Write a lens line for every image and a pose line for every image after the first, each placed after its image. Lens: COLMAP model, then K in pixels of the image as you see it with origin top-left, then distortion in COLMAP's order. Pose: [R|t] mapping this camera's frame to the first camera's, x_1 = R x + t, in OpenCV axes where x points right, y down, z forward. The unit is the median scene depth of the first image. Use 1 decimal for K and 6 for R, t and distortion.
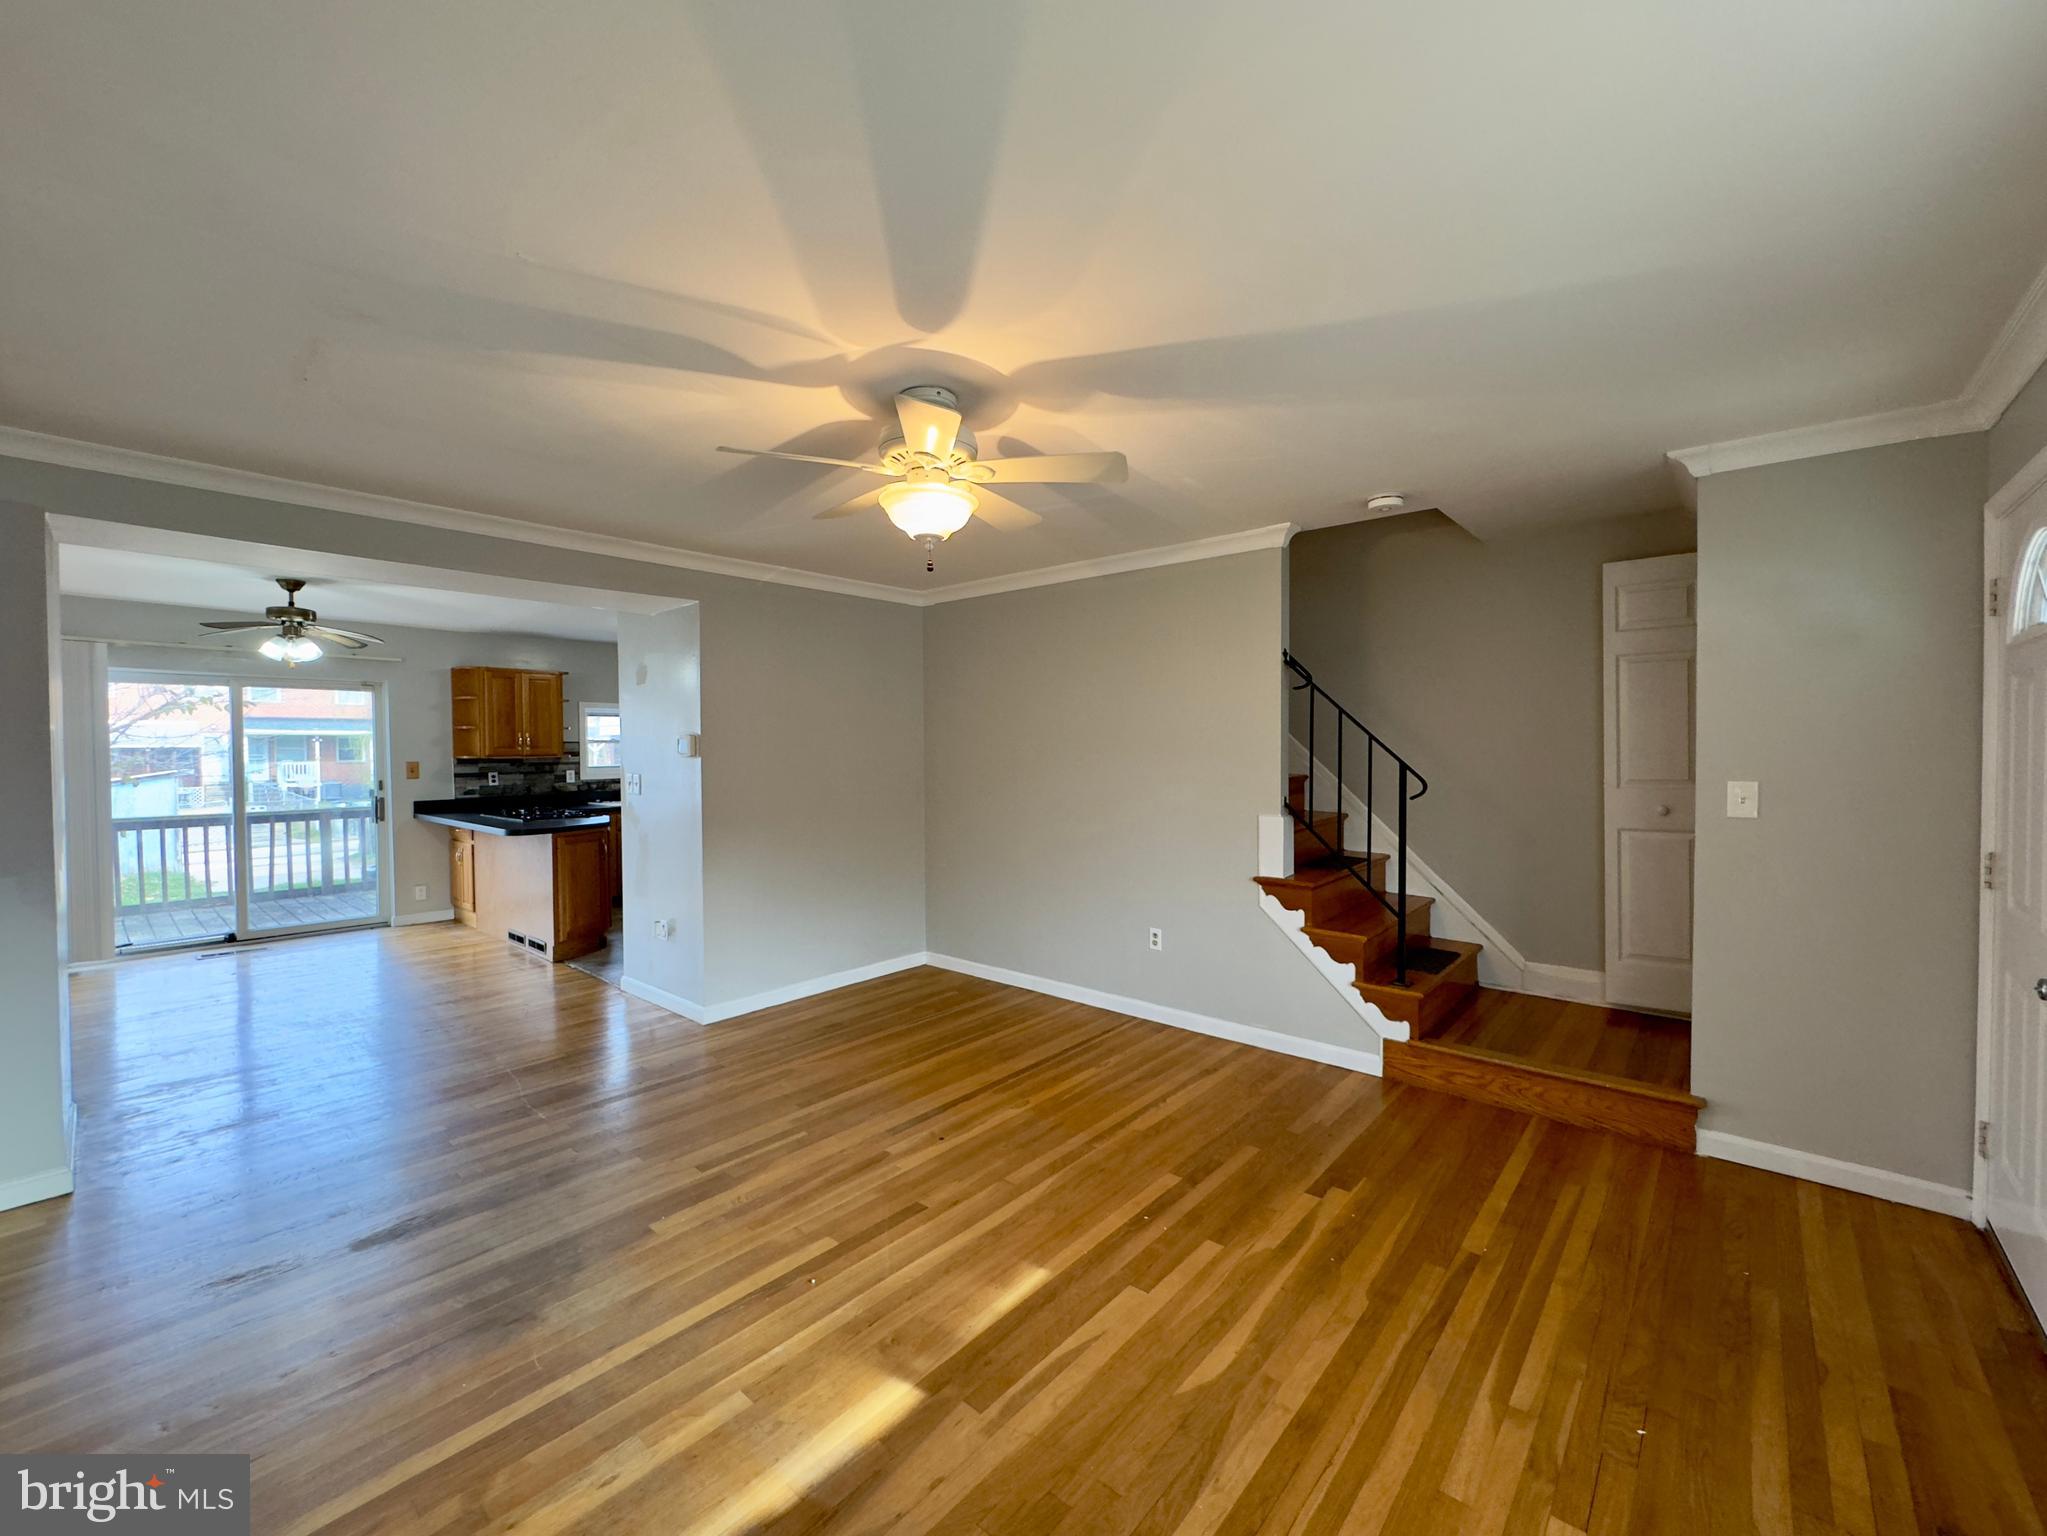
lens RADIAL K [[840.9, 0, 1012.6], [0, 840.9, 765.9], [0, 0, 1]] dist [0.000664, -0.000758]
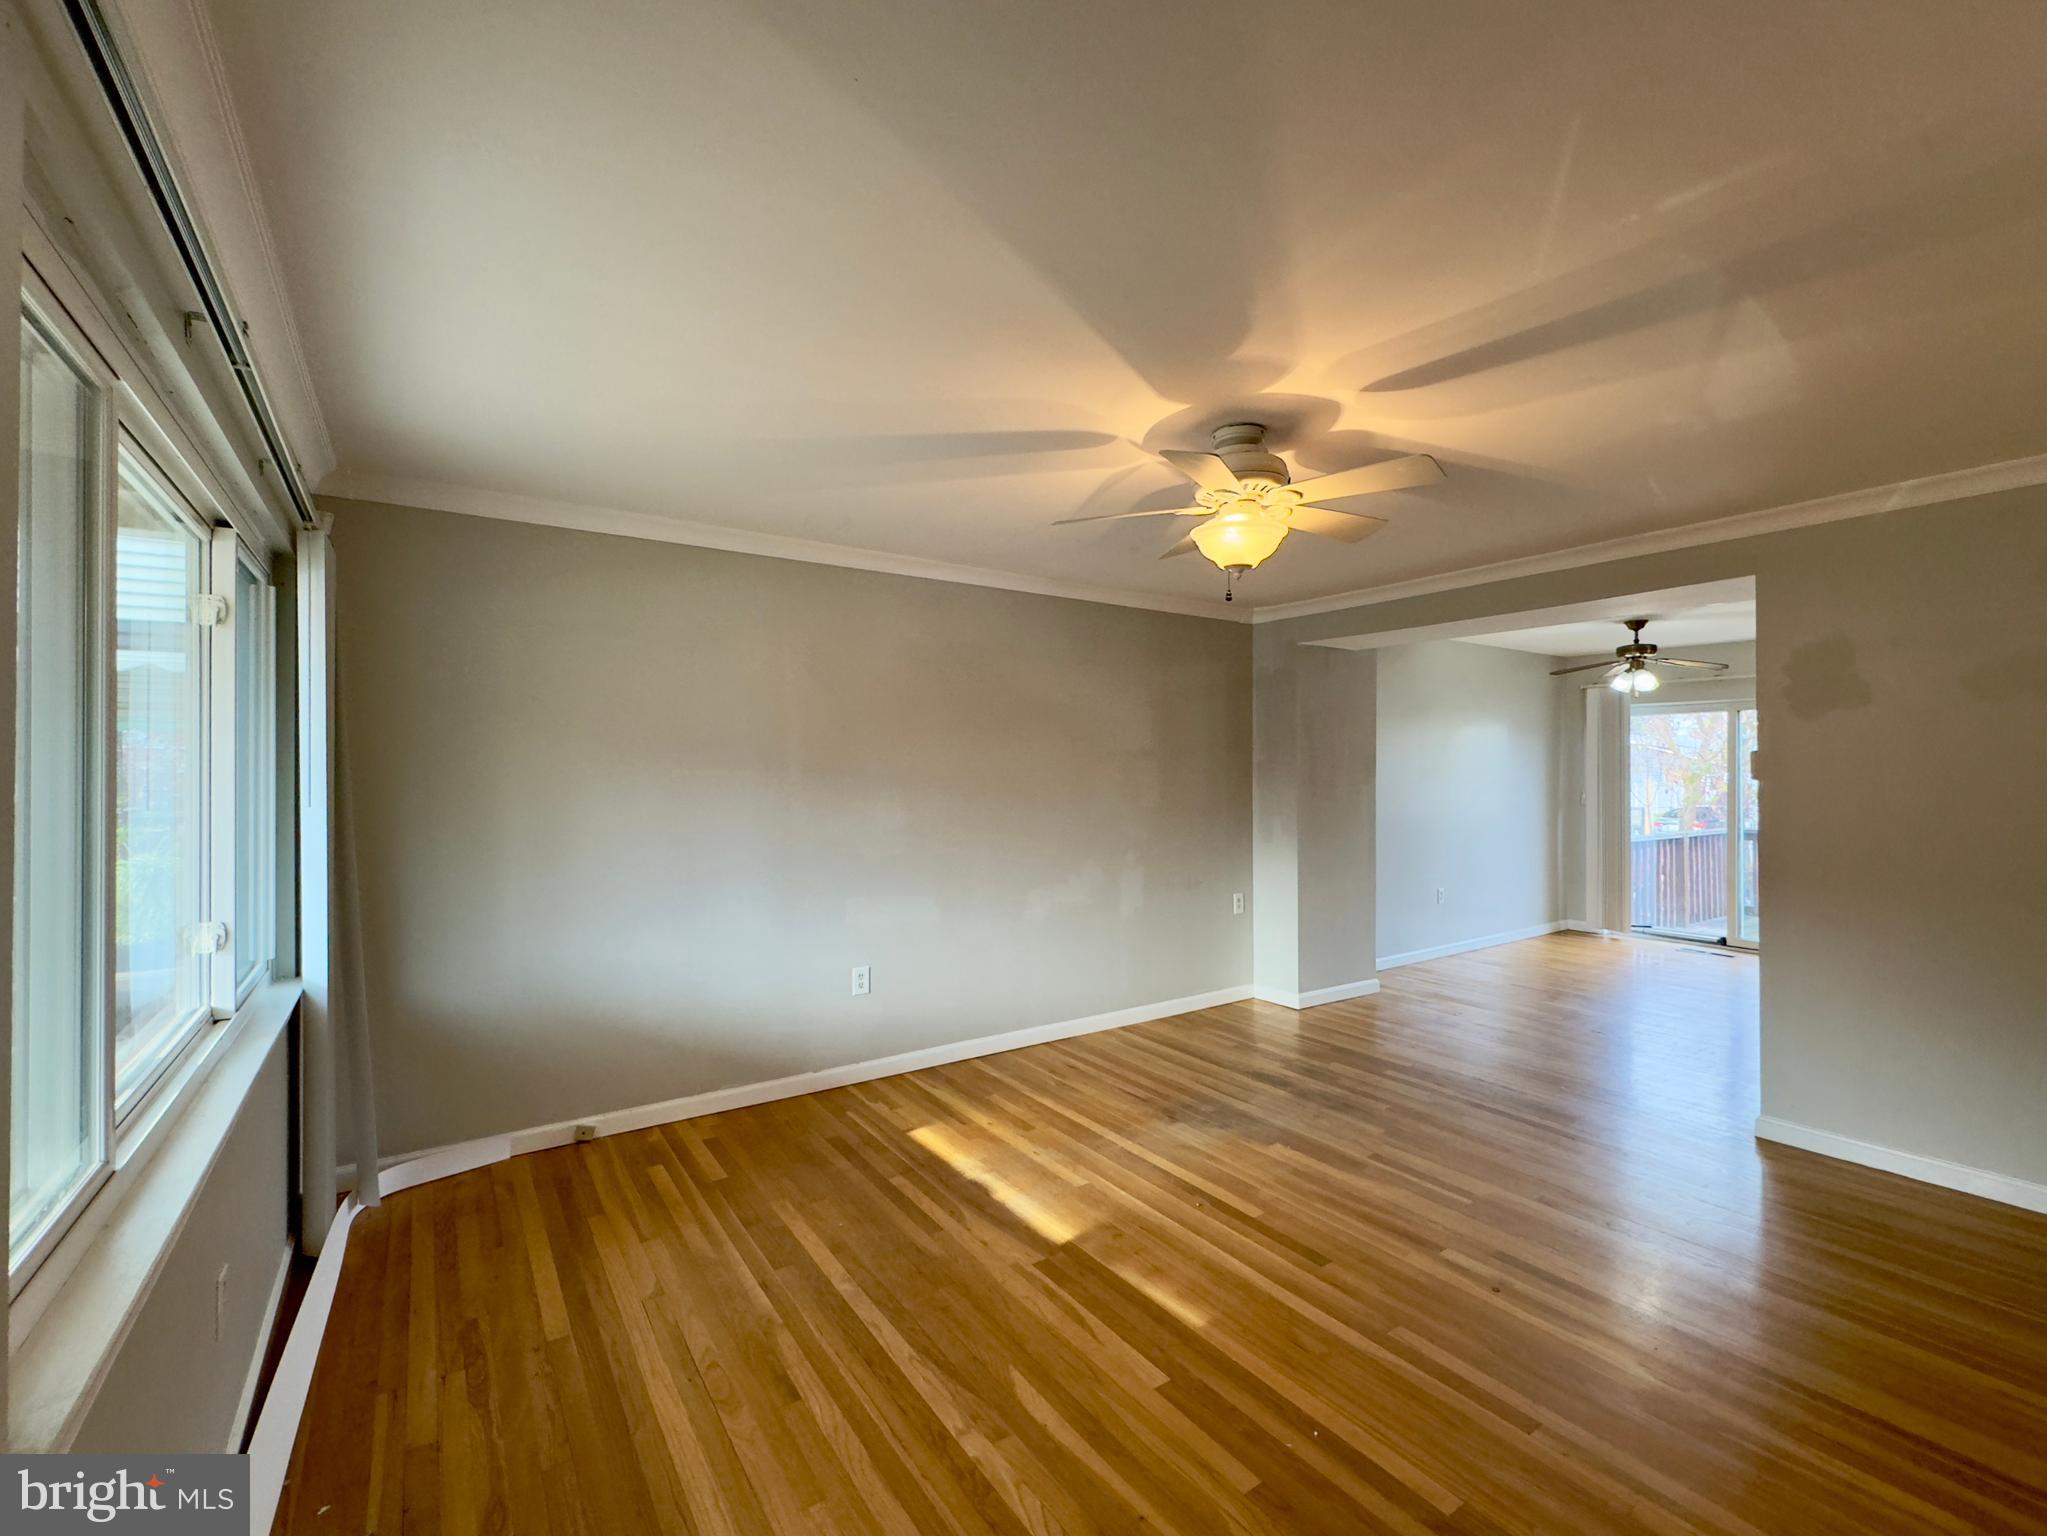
lens RADIAL K [[840.9, 0, 1004.7], [0, 840.9, 768.8], [0, 0, 1]] dist [0.000664, -0.000758]
pose [[-0.251241, 0.000803, -0.967924, 0.978242], [-0.019317, 0.999796, 0.005844, -0.022126], [0.967732, 0.020166, -0.251175, 0.983354]]
